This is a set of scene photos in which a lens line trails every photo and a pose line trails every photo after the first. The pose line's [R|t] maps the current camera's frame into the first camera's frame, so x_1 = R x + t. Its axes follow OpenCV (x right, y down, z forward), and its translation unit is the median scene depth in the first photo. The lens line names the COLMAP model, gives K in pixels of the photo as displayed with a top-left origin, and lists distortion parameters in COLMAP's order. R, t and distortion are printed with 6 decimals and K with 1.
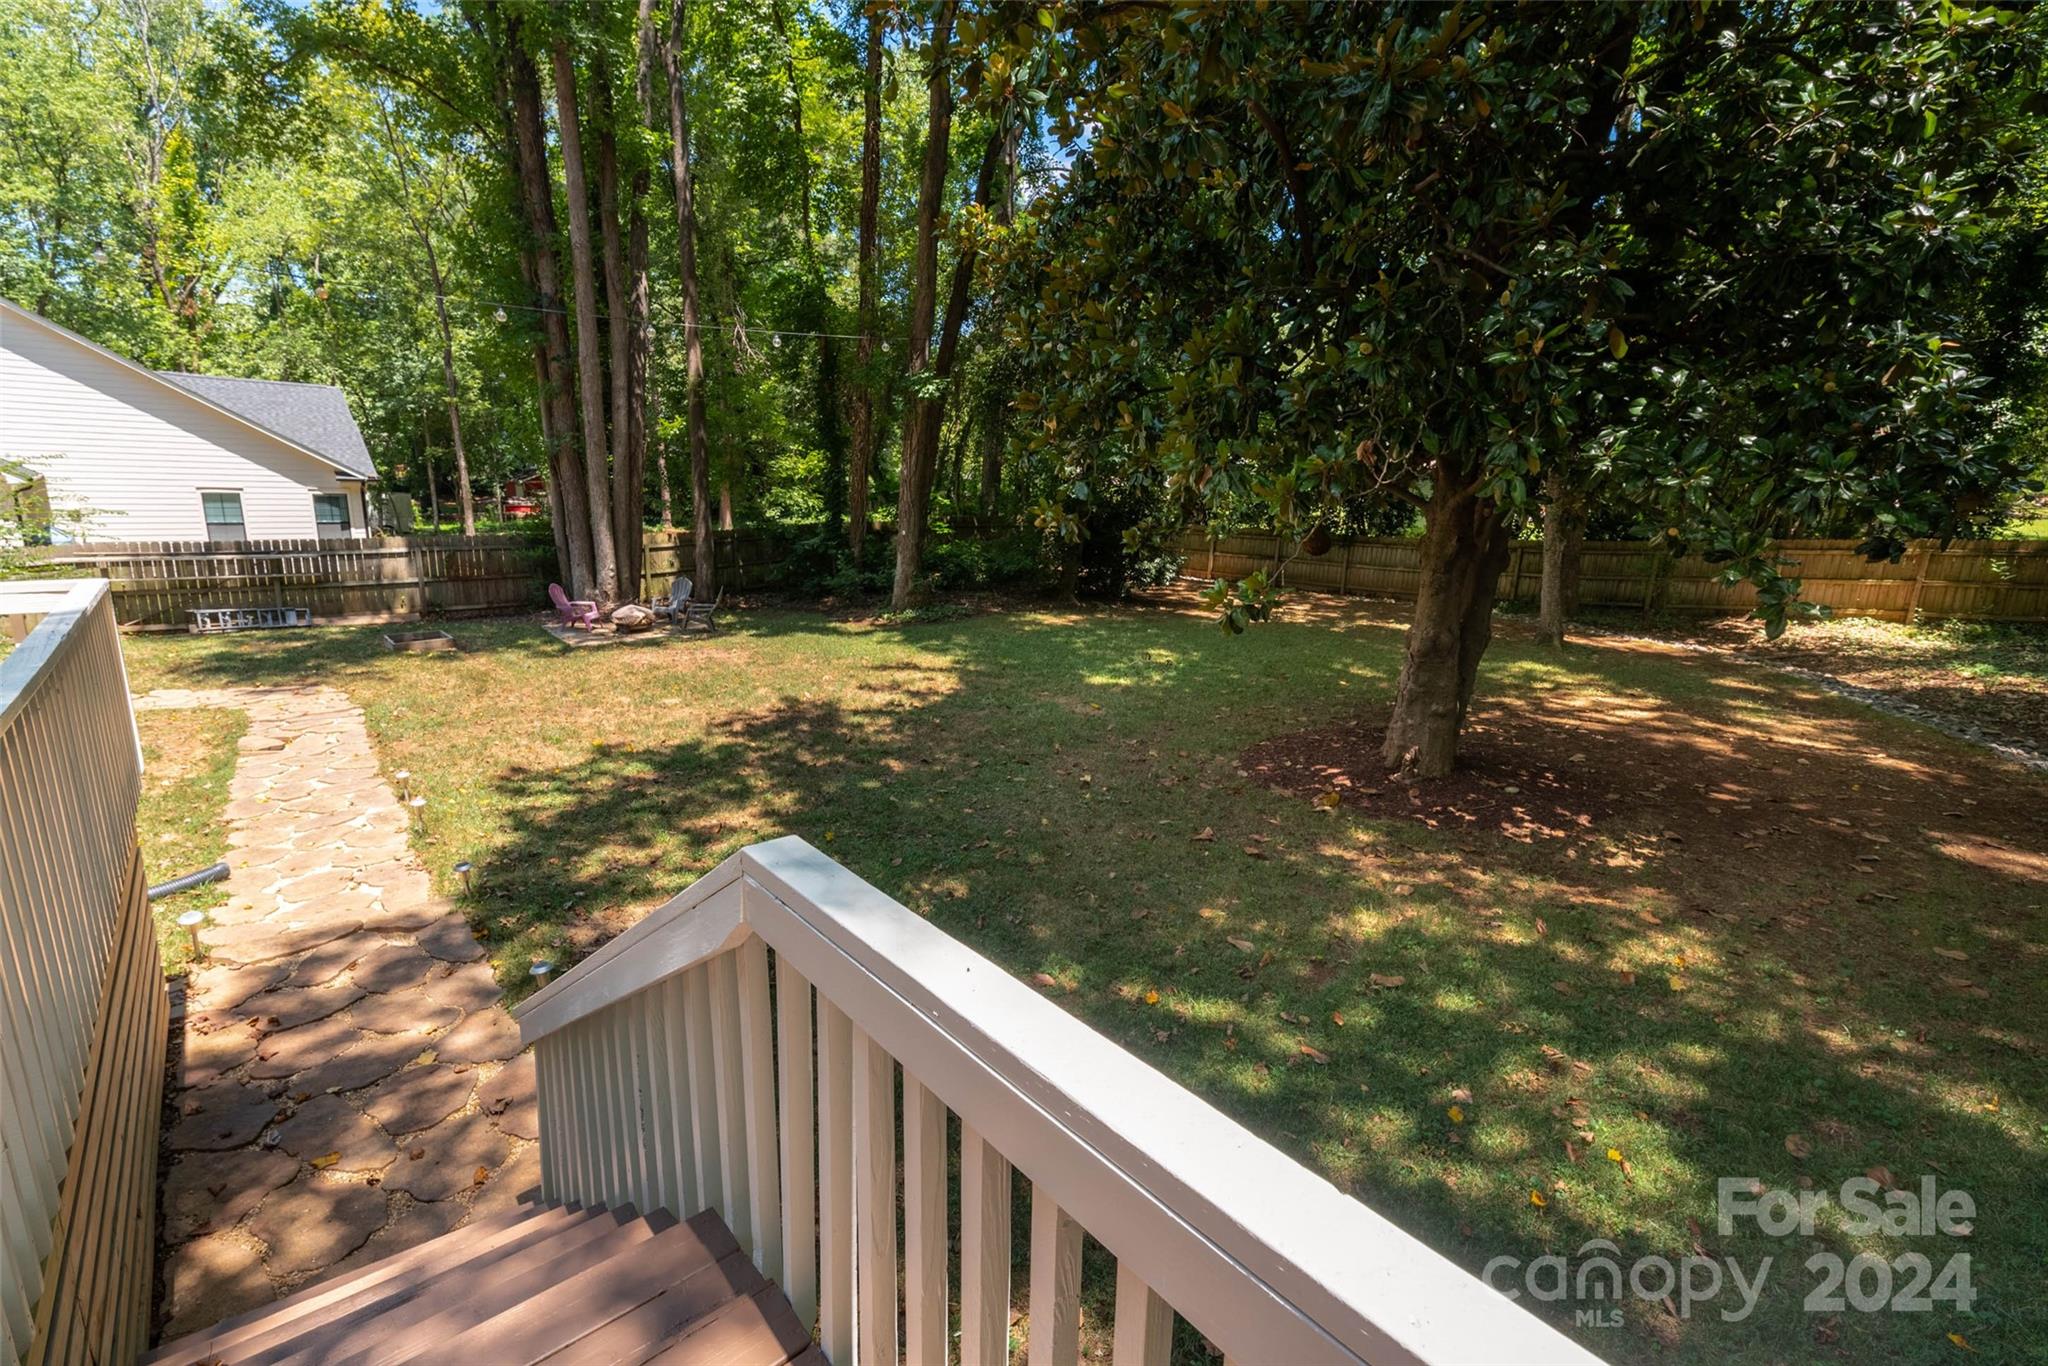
lens RADIAL K [[878.4, 0, 1021.5], [0, 878.4, 714.3], [0, 0, 1]] dist [-0.000892, -0.000901]
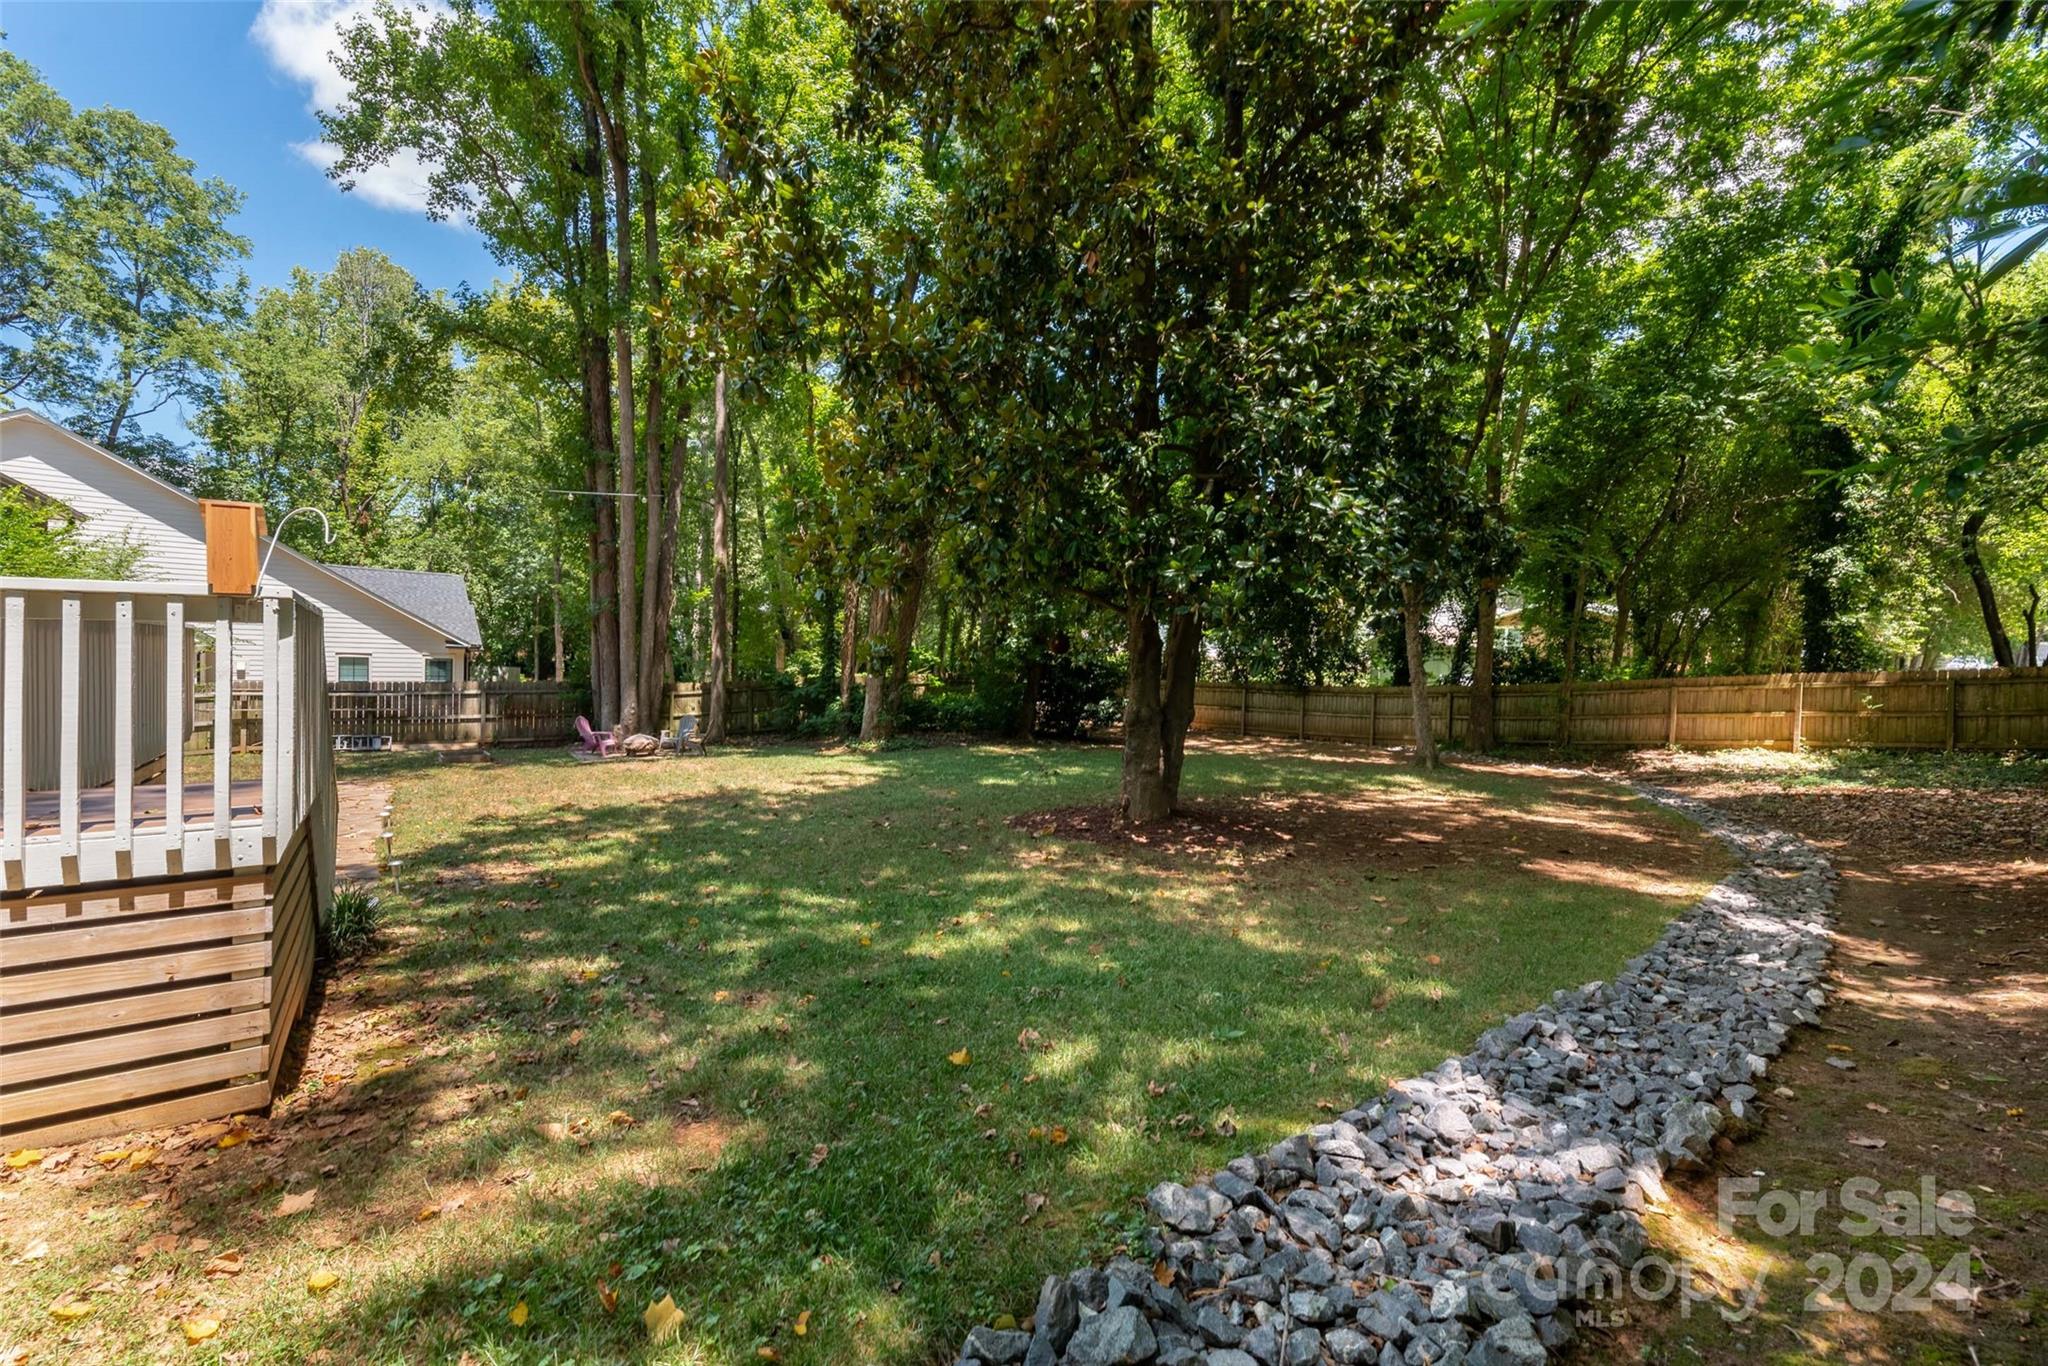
lens RADIAL K [[878.4, 0, 1021.5], [0, 878.4, 714.3], [0, 0, 1]] dist [-0.000892, -0.000901]
pose [[0.995557, -0.002587, -0.094121, 0.118156], [-0.016454, 0.979461, -0.200960, 0.051908], [0.092708, 0.201616, 0.975067, -0.082242]]
